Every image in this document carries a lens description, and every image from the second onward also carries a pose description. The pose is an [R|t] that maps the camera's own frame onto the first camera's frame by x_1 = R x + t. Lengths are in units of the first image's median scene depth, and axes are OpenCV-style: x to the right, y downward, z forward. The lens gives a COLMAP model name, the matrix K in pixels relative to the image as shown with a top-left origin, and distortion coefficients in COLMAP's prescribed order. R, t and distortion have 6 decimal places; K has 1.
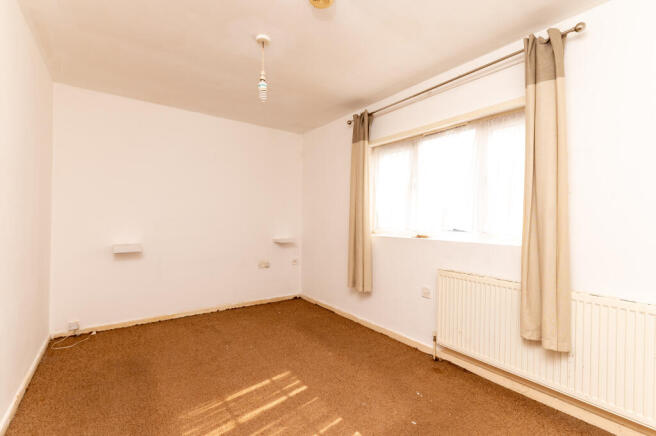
lens RADIAL K [[292.8, 0, 327.0], [0, 292.8, 216.5], [0, 0, 1]] dist [0.002730, 0.000200]
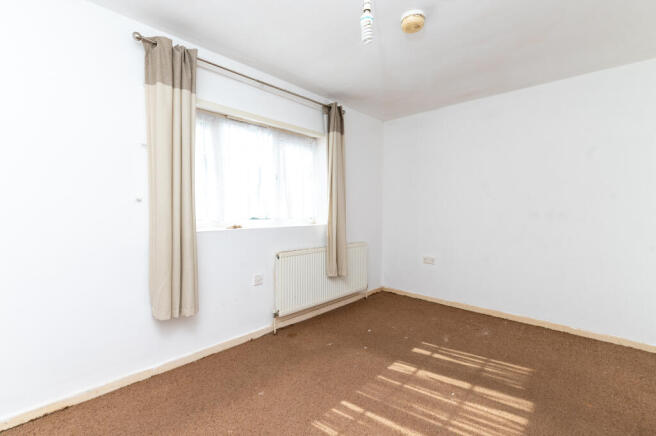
lens RADIAL K [[292.8, 0, 327.0], [0, 292.8, 216.5], [0, 0, 1]] dist [0.002730, 0.000200]
pose [[-0.182777, -0.034123, 0.982562, -0.804064], [-0.012573, 0.999397, 0.032369, 0.000613], [-0.983074, -0.006437, -0.183096, 1.077493]]
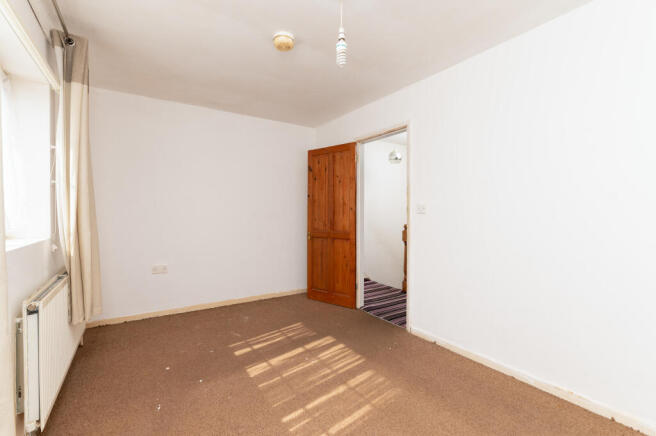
lens RADIAL K [[292.8, 0, 327.0], [0, 292.8, 216.5], [0, 0, 1]] dist [0.002730, 0.000200]
pose [[-0.998673, -0.013036, 0.049825, -0.200278], [-0.012615, 0.999882, 0.008745, 0.008166], [-0.049933, 0.008105, -0.998720, 1.601400]]
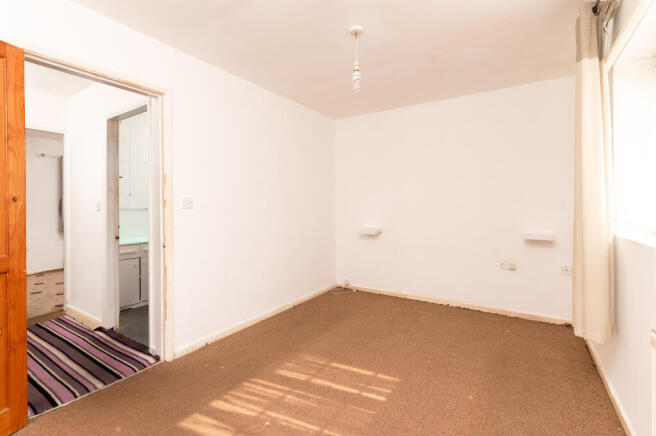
lens RADIAL K [[303.6, 0, 327.2], [0, 303.6, 204.4], [0, 0, 1]] dist [0.001362, 0.000428]
pose [[0.353720, -0.019442, -0.935149, 0.641663], [0.014535, 0.999777, -0.015288, 0.013697], [0.935238, -0.008184, 0.353924, 0.469669]]
